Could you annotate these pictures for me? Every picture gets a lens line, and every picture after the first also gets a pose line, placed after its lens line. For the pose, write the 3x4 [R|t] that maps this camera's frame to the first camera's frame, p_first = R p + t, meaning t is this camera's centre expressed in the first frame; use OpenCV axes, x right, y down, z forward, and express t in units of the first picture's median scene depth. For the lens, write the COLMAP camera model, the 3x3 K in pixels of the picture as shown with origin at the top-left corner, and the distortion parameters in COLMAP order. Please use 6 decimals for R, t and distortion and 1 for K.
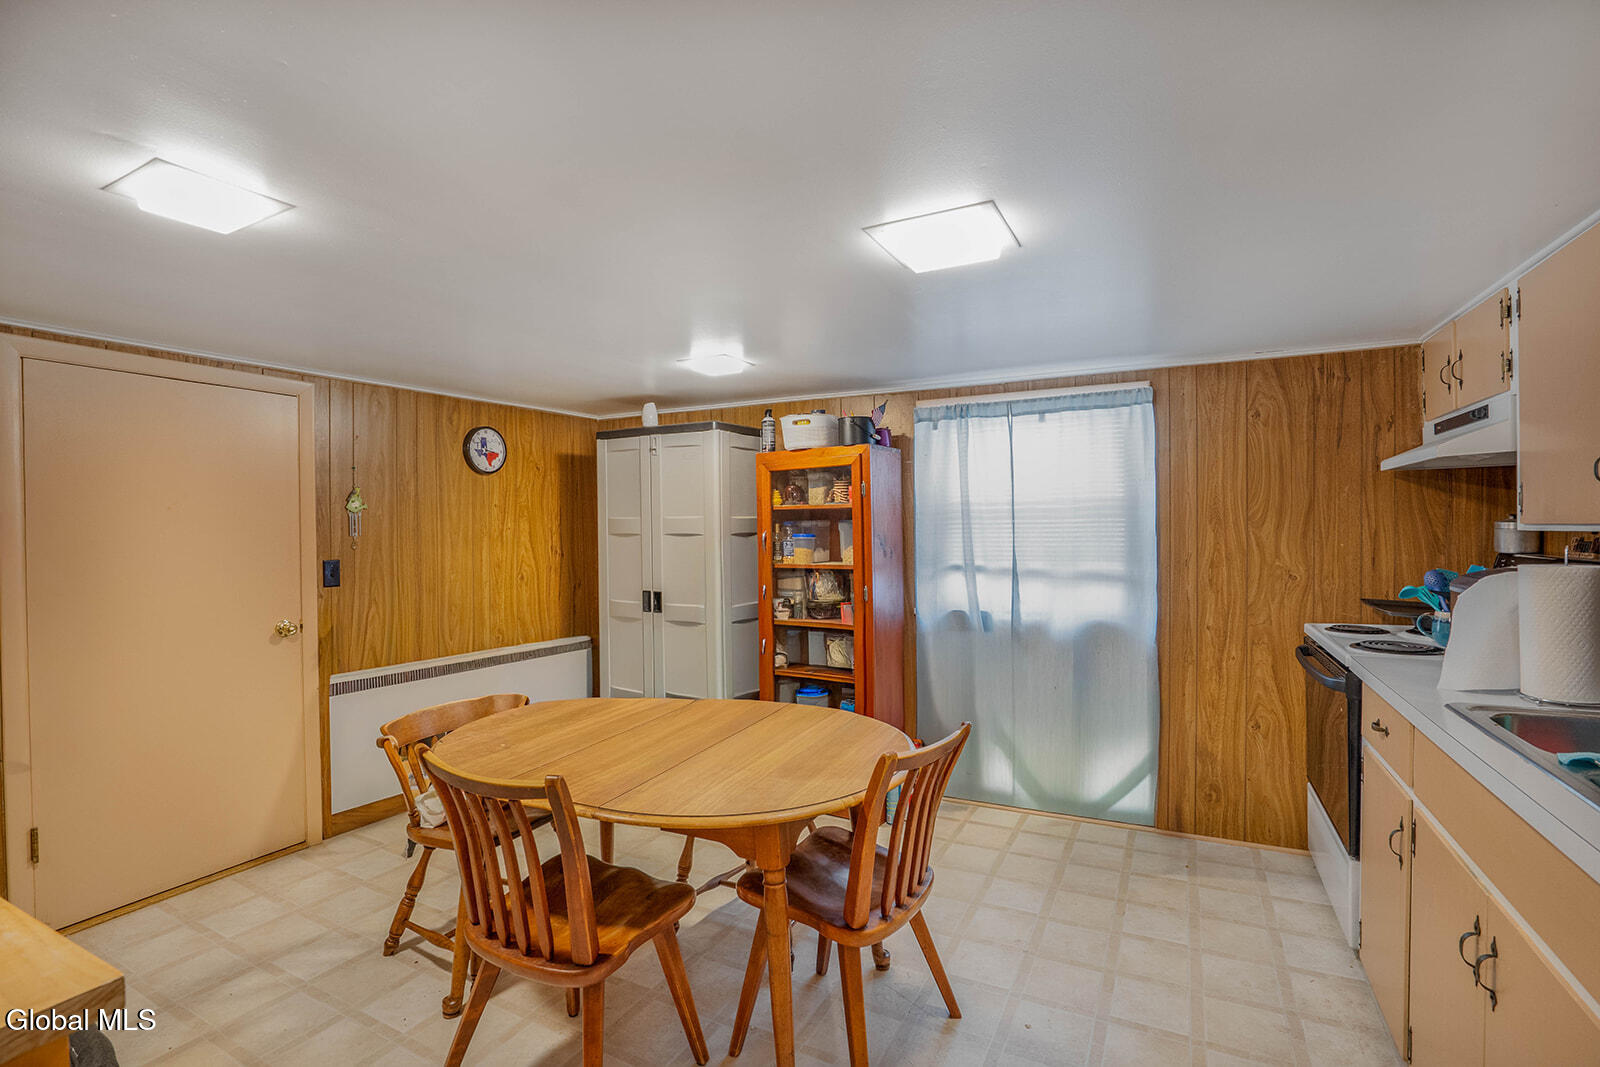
lens RADIAL K [[722.7, 0, 778.0], [0, 722.7, 529.8], [0, 0, 1]] dist [-0.030334, 0.000256]
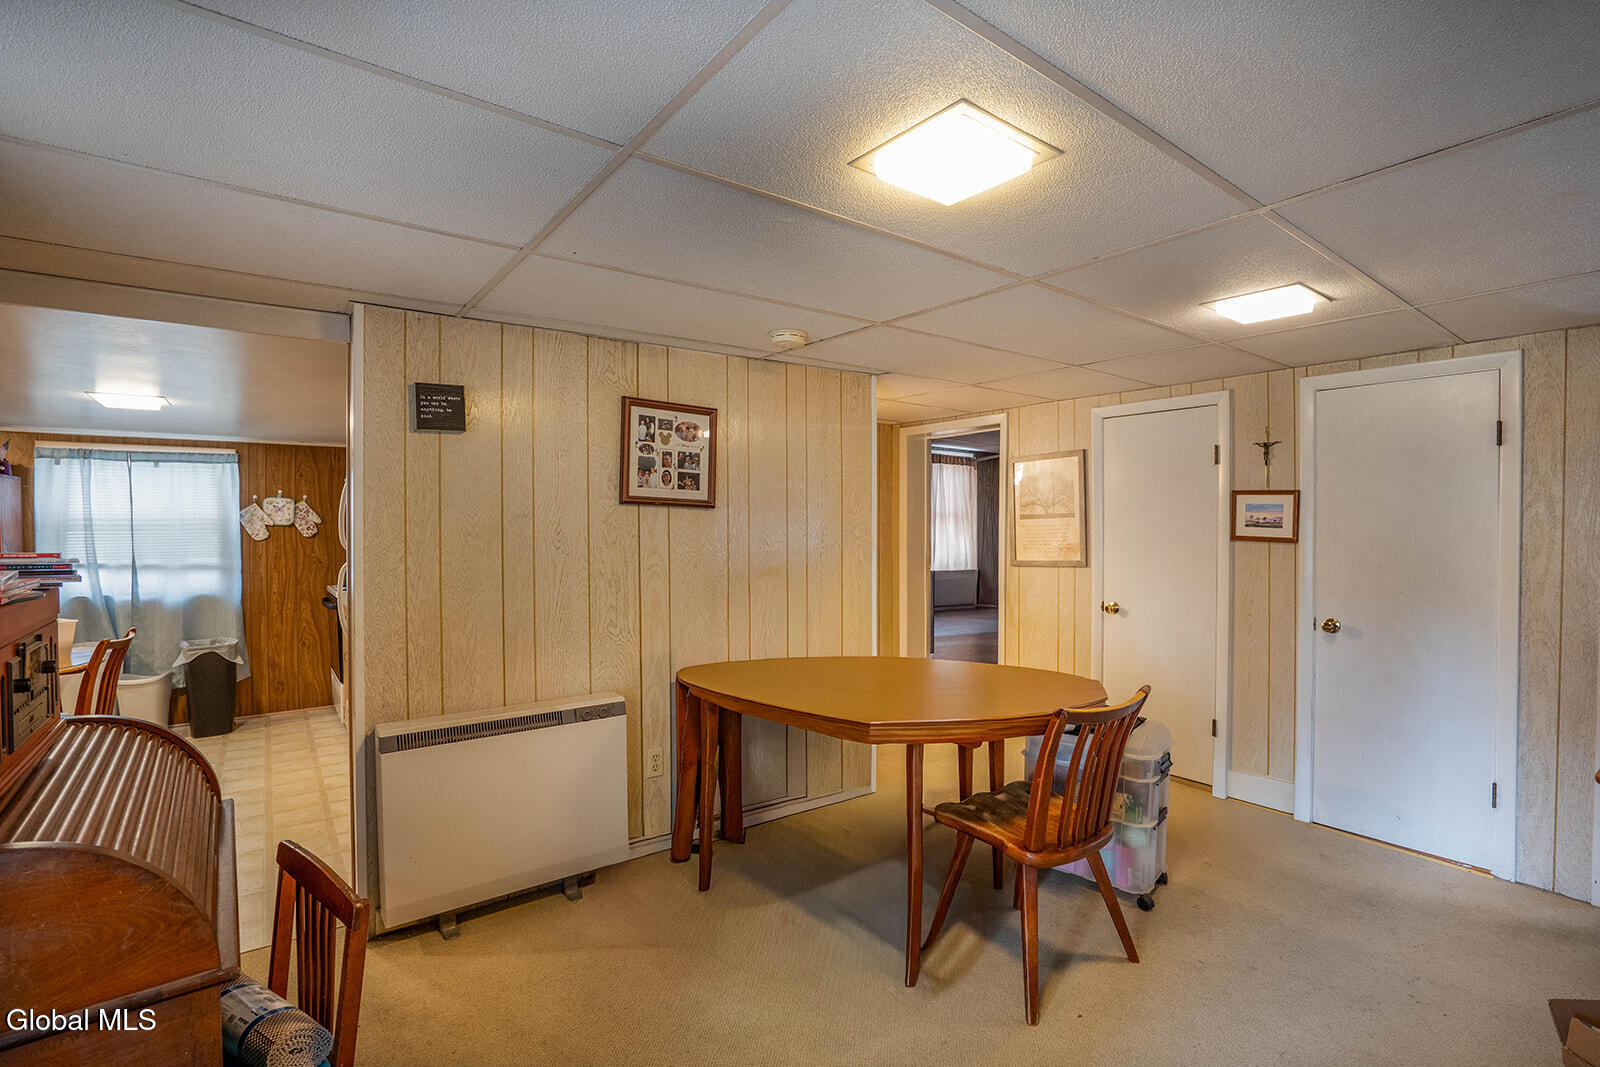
lens RADIAL K [[755.7, 0, 800.0], [0, 755.7, 533.5], [0, 0, 1]] dist [0.001773, 0.001031]
pose [[0.438052, -0.004420, 0.898939, -0.477883], [0.004710, 0.999985, 0.002621, -0.007564], [-0.898937, 0.003086, 0.438067, -0.928337]]
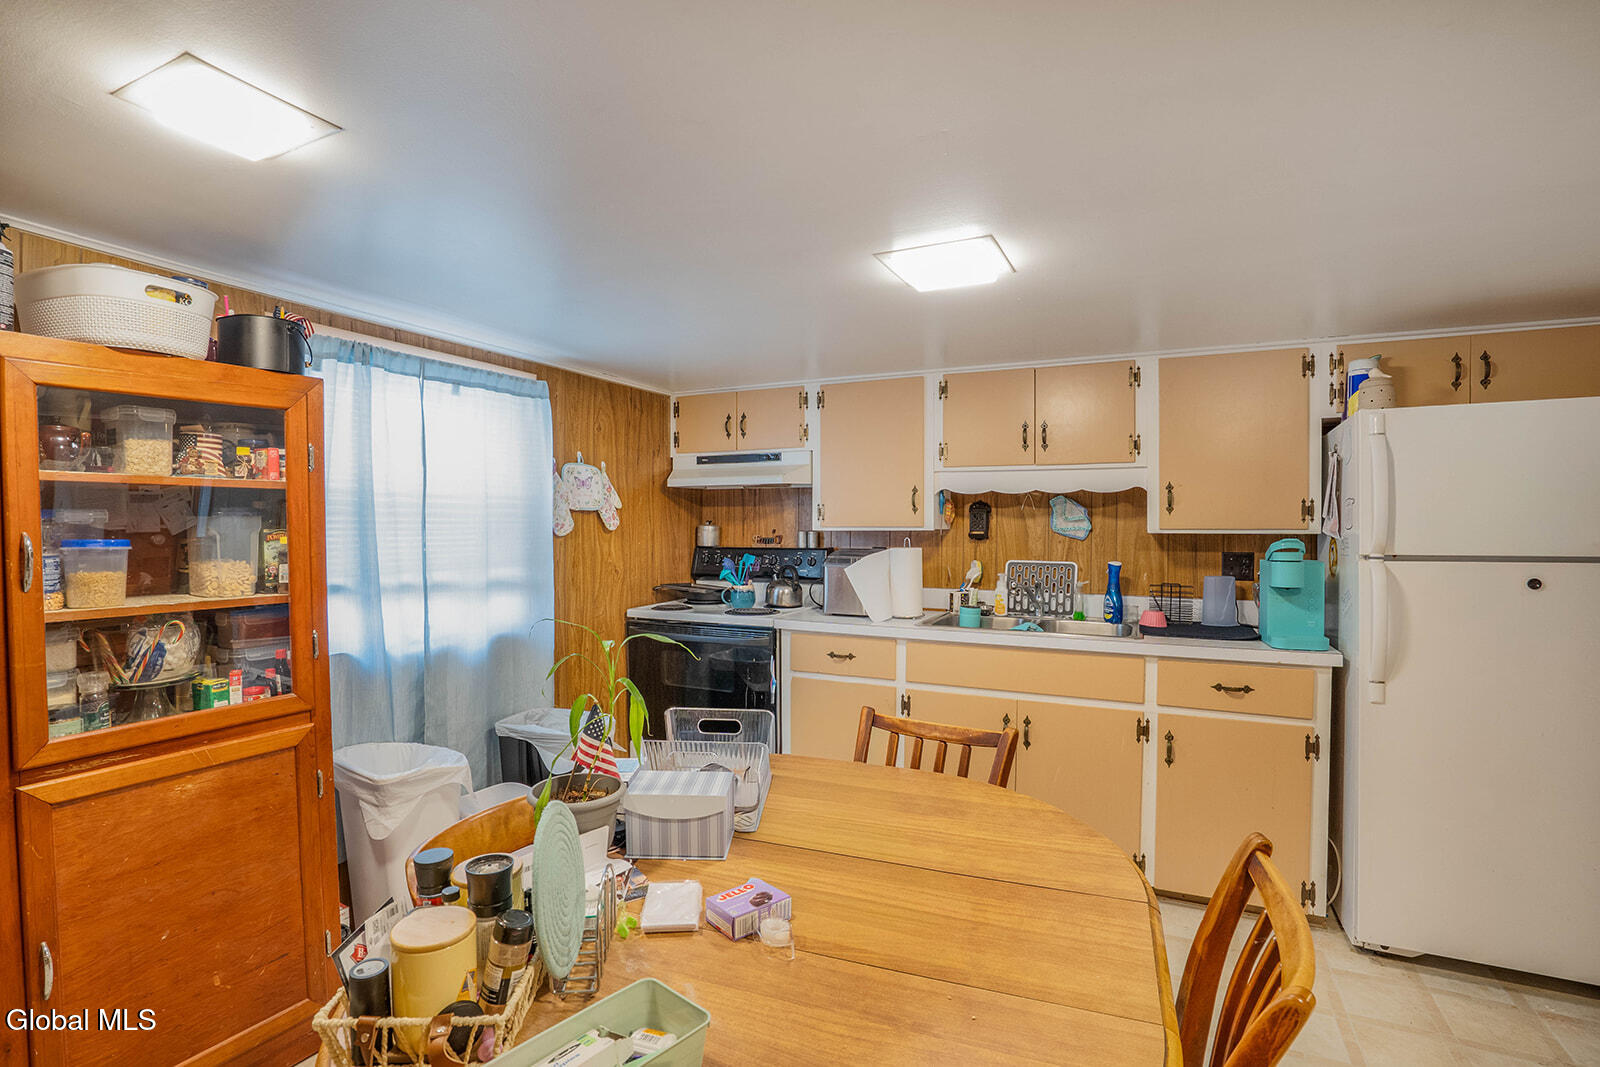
lens RADIAL K [[755.7, 0, 800.0], [0, 755.7, 533.5], [0, 0, 1]] dist [0.001773, 0.001031]
pose [[0.004671, -0.000247, 0.999989, -0.463676], [0.007241, 0.999974, 0.000213, 0.005503], [-0.999963, 0.007240, 0.004673, 0.613575]]
